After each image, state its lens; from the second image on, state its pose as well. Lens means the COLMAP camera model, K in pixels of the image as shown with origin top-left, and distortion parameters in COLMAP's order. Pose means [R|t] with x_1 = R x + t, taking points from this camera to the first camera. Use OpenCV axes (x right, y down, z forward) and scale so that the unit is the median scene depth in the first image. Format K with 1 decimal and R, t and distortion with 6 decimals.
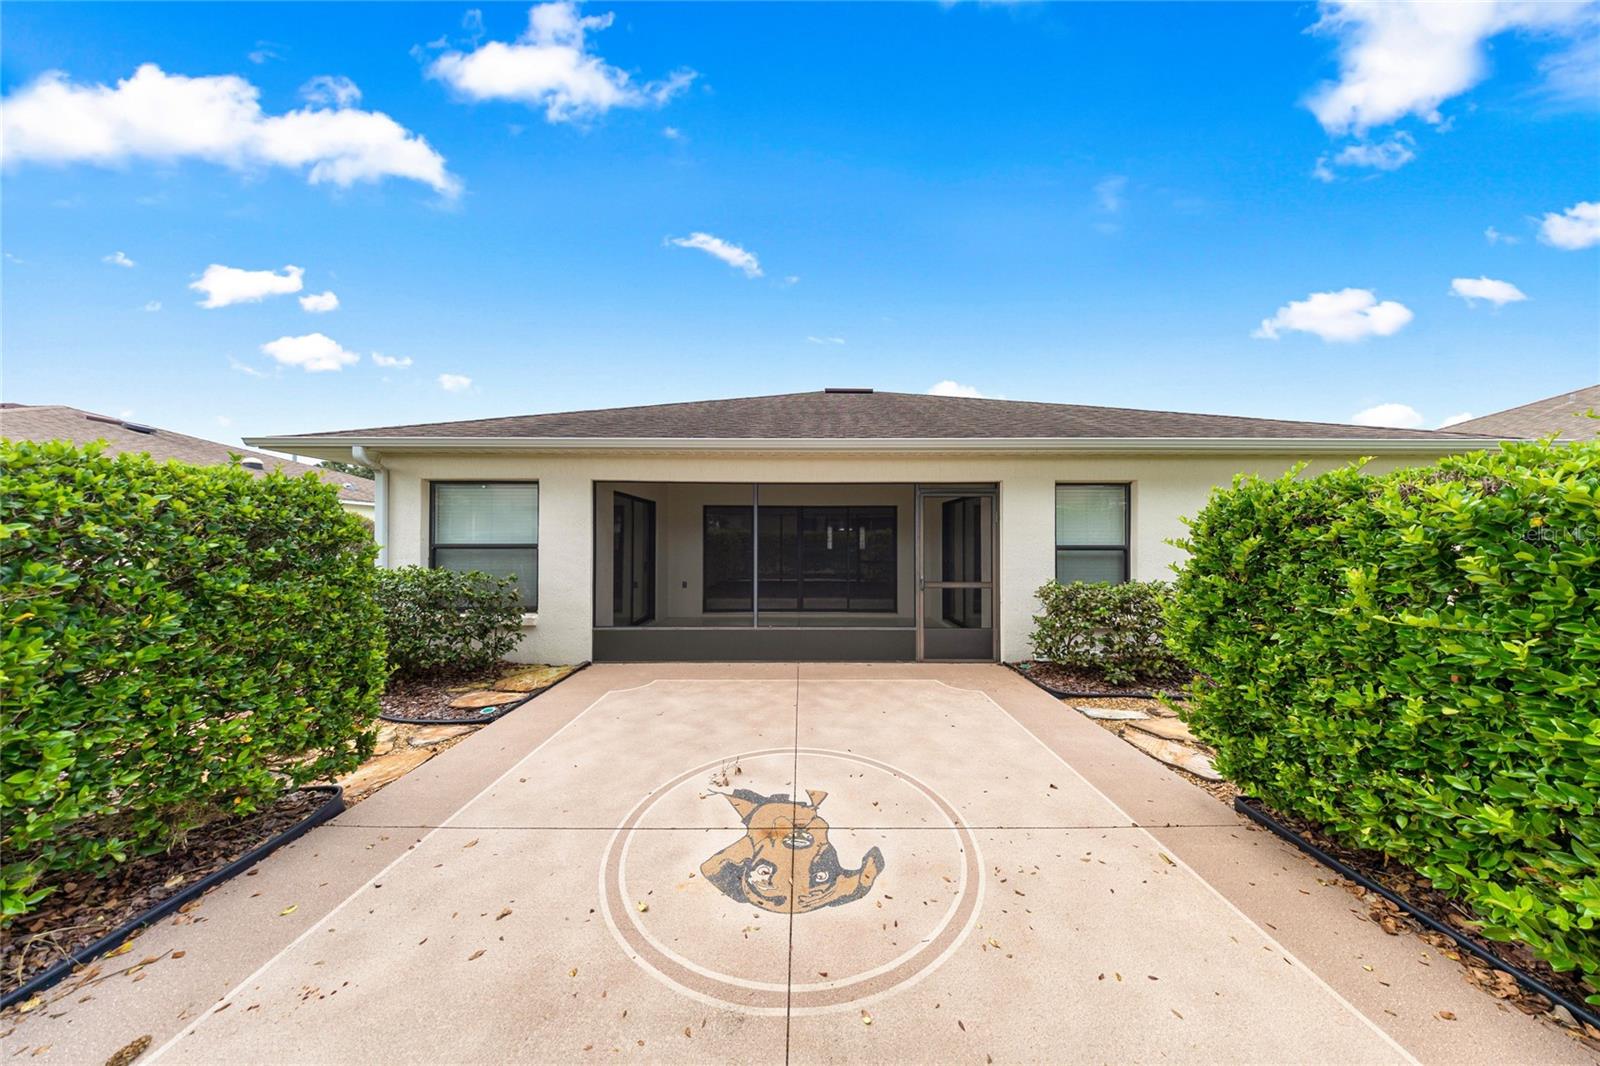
lens RADIAL K [[462.8, 0, 803.8], [0, 462.8, 540.2], [0, 0, 1]] dist [-0.000146, -0.000030]
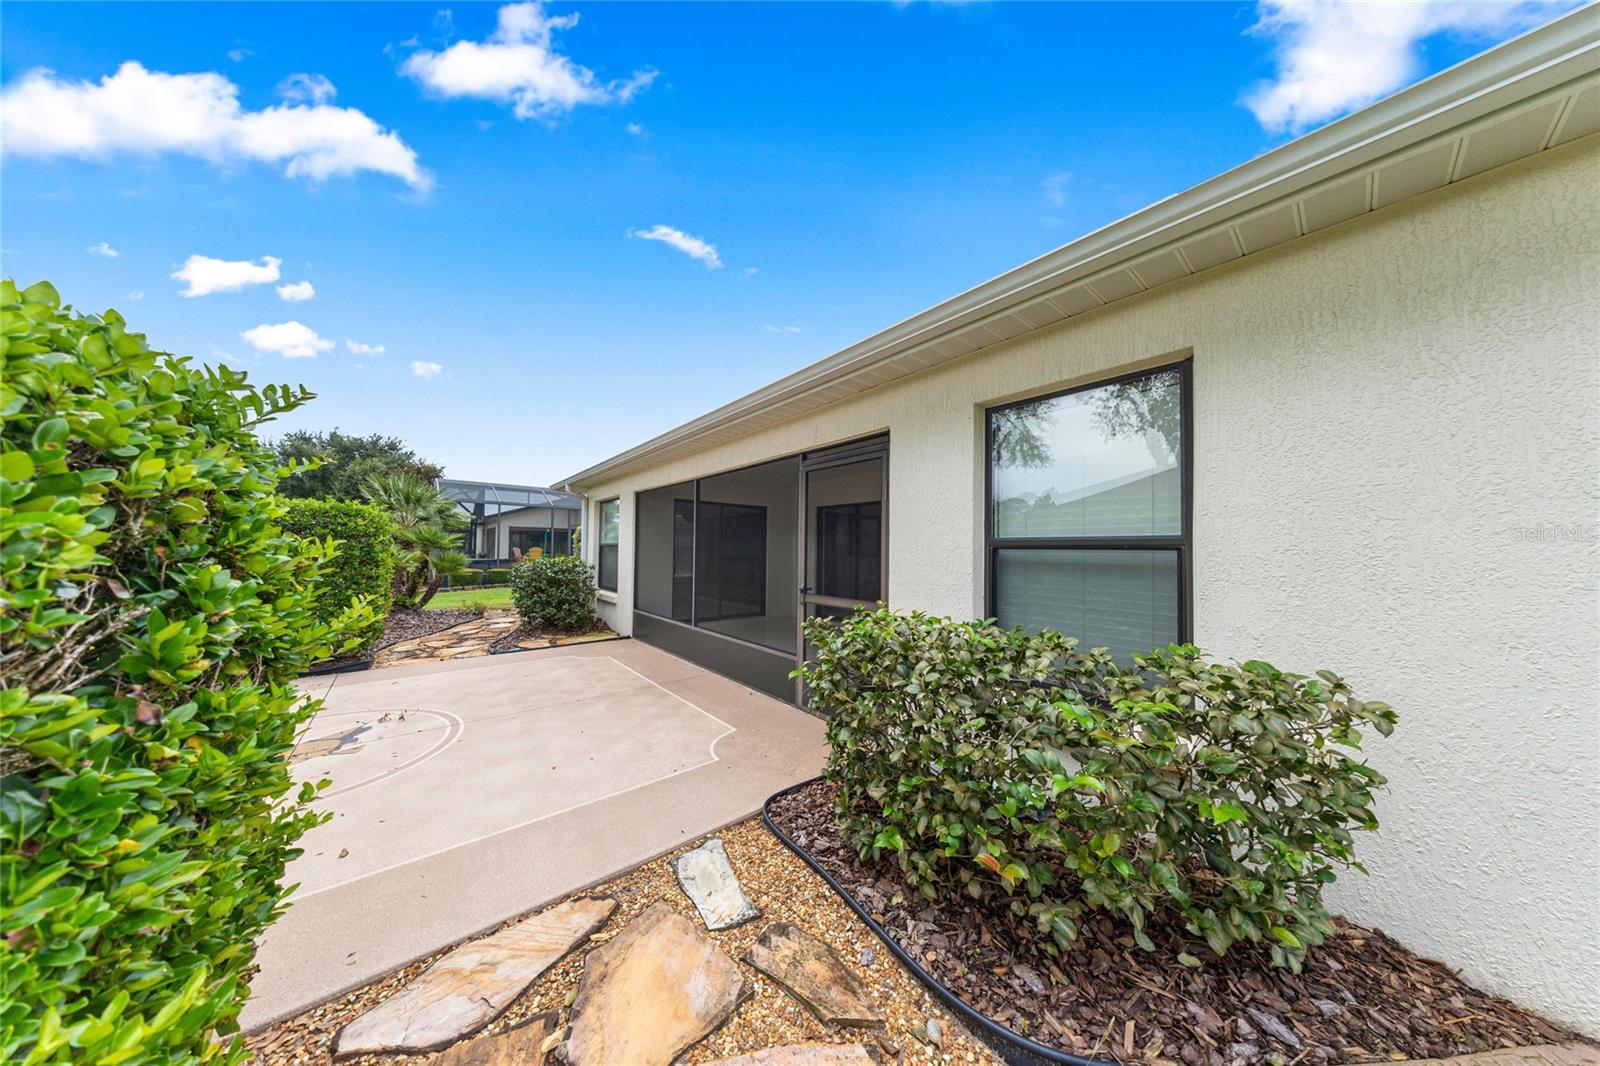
lens RADIAL K [[462.8, 0, 803.8], [0, 462.8, 540.2], [0, 0, 1]] dist [-0.000146, -0.000030]
pose [[0.635560, -0.010673, -0.771978, 1.627321], [-0.004036, 0.999845, -0.017146, 0.046793], [0.772041, 0.014013, 0.635418, 1.128495]]
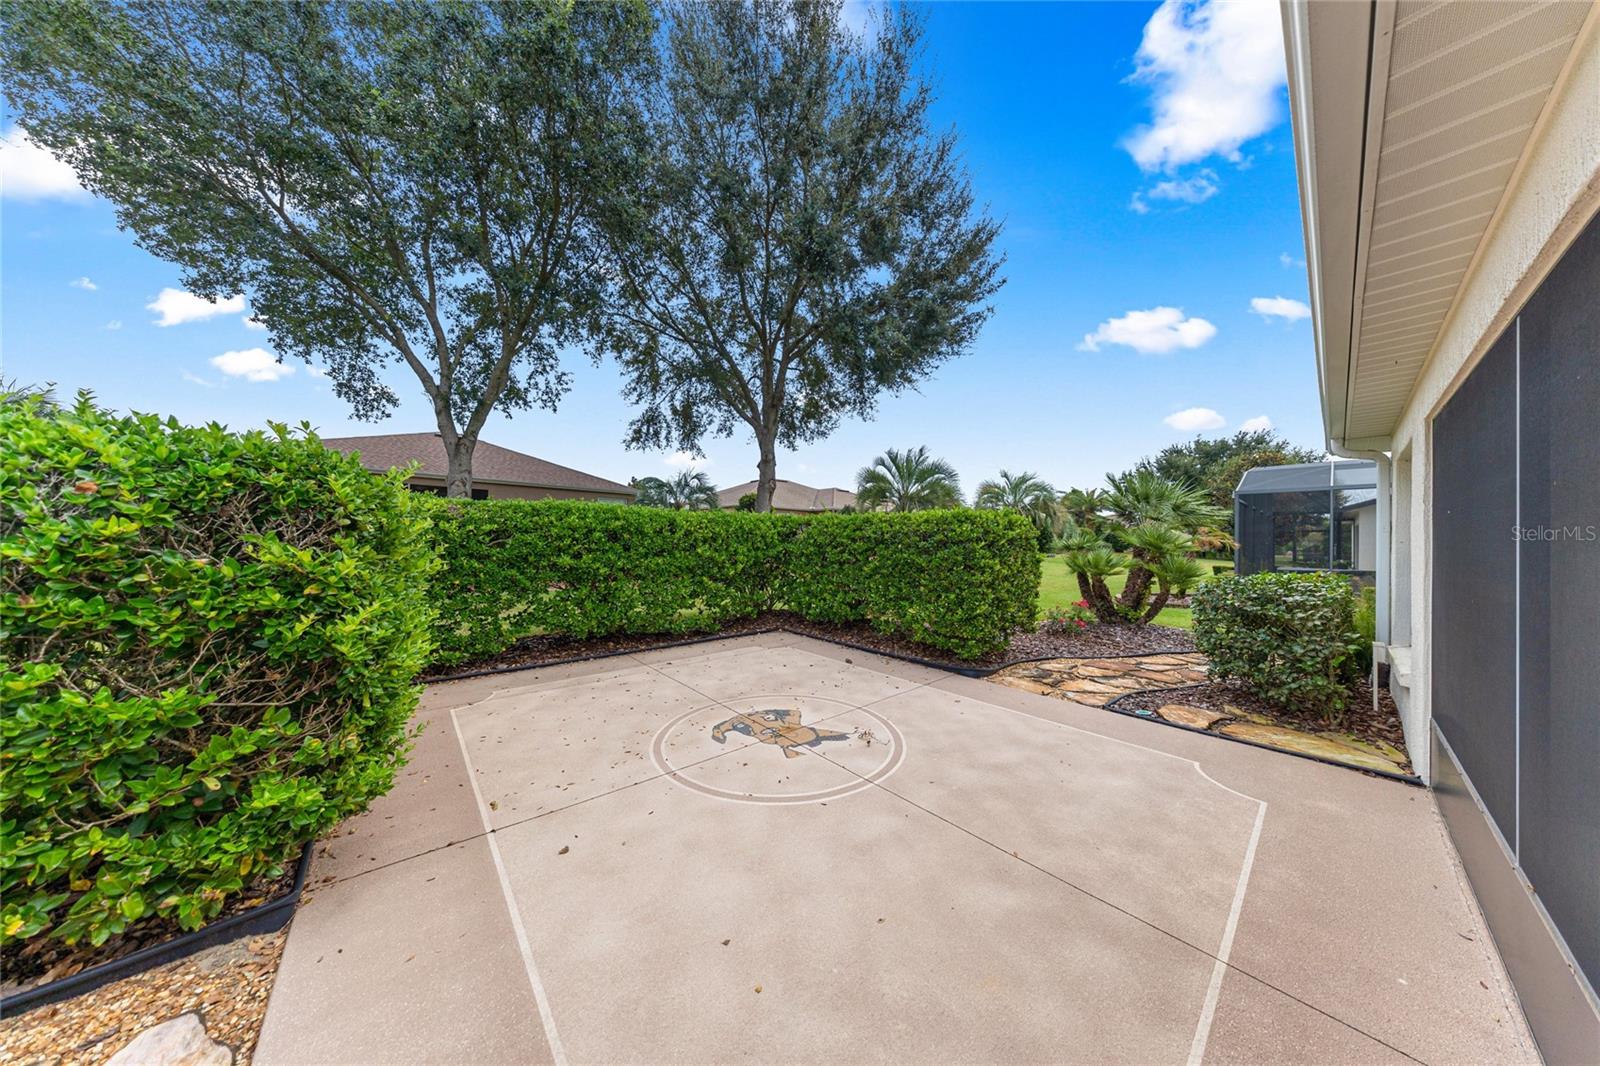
lens RADIAL K [[462.8, 0, 803.8], [0, 462.8, 540.2], [0, 0, 1]] dist [-0.000146, -0.000030]
pose [[-0.761628, -0.014501, -0.647853, 0.764706], [-0.013144, 0.999890, -0.006929, 0.024590], [0.647882, 0.003238, -0.761734, 1.897779]]
